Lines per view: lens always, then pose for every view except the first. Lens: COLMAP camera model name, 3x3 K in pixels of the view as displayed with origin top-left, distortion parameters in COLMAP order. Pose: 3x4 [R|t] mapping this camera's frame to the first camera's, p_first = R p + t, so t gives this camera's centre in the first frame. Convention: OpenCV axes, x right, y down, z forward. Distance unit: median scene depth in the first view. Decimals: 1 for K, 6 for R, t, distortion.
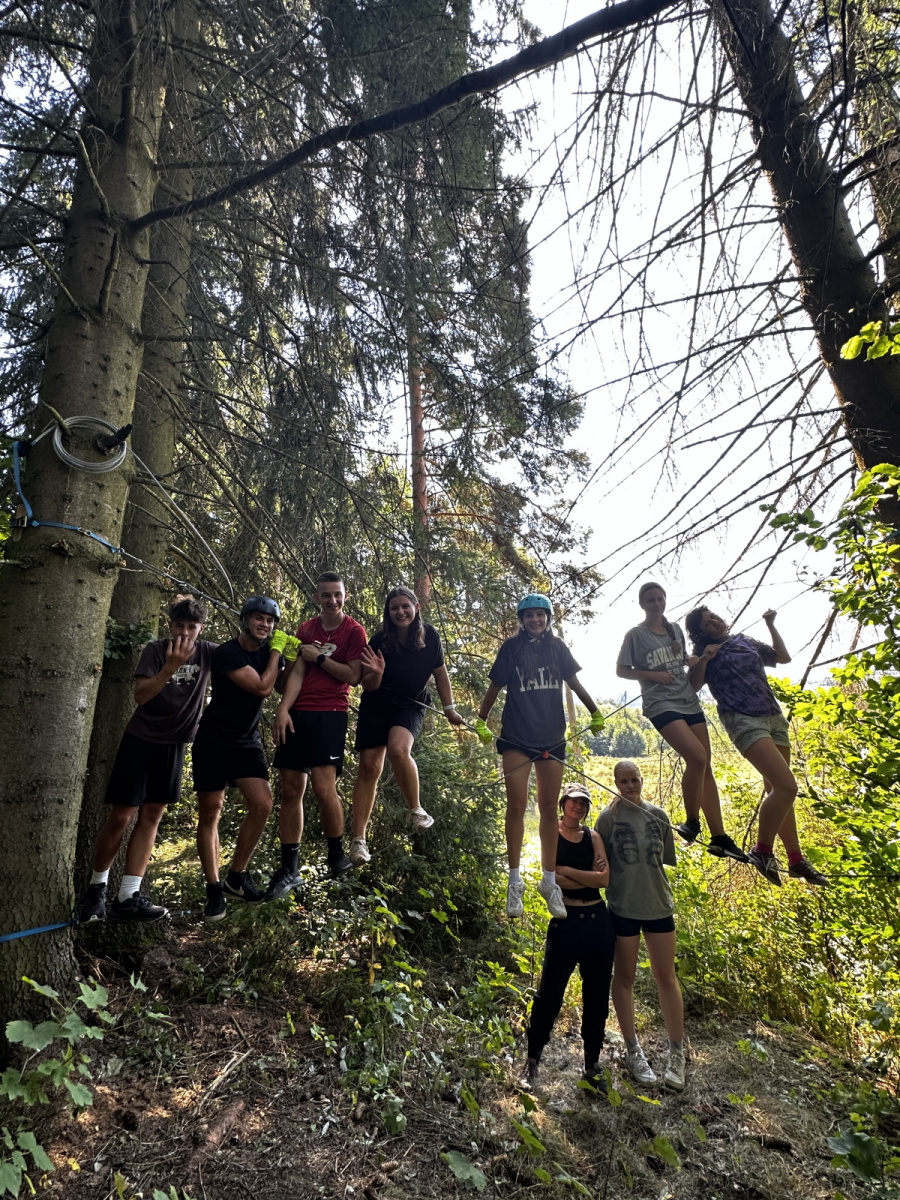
lens RADIAL K [[558.9, 0, 445.8], [0, 558.9, 593.9], [0, 0, 1]] dist [0.000337, -0.001445]
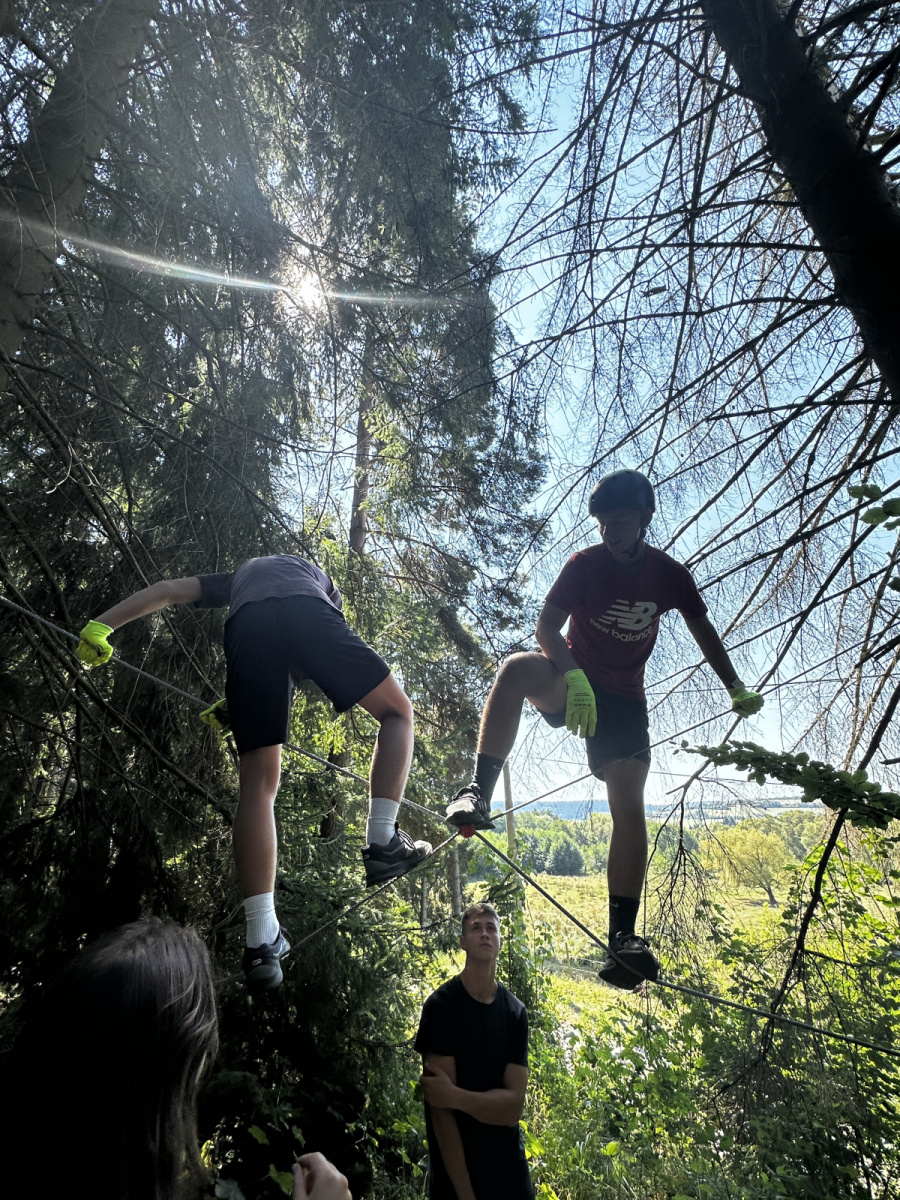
lens RADIAL K [[558.9, 0, 443.4], [0, 558.9, 600.0], [0, 0, 1]] dist [0.000337, -0.001445]
pose [[0.992382, 0.088955, 0.085235, 0.020845], [-0.074168, 0.983799, -0.163212, 0.030587], [-0.098372, 0.155647, 0.982902, 0.134204]]
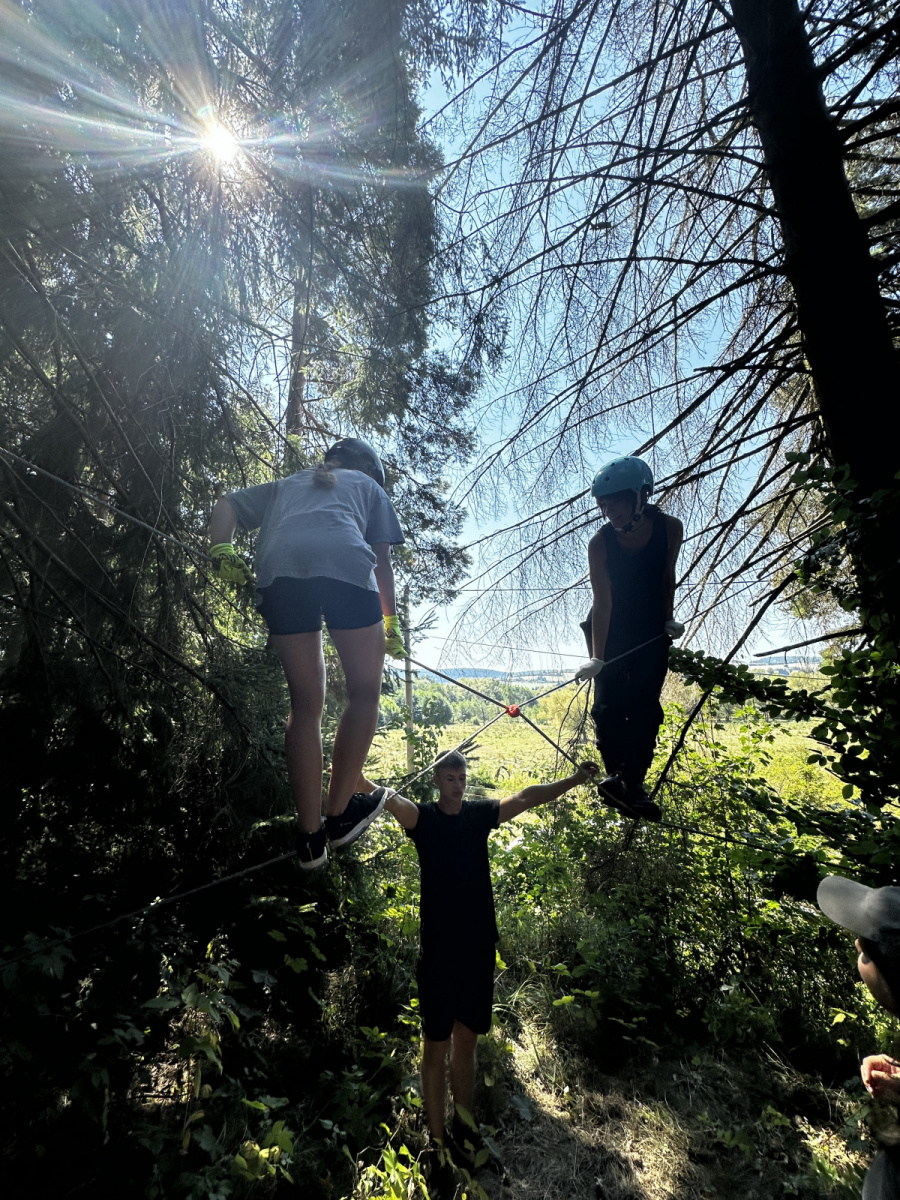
lens RADIAL K [[483.4, 0, 446.6], [0, 483.4, 600.0], [0, 0, 1]] dist [-0.000694, 0.000119]
pose [[0.943806, 0.106422, 0.312898, -0.029294], [-0.118531, 0.992751, 0.019880, 0.029631], [-0.308514, -0.055851, 0.949579, 0.150245]]
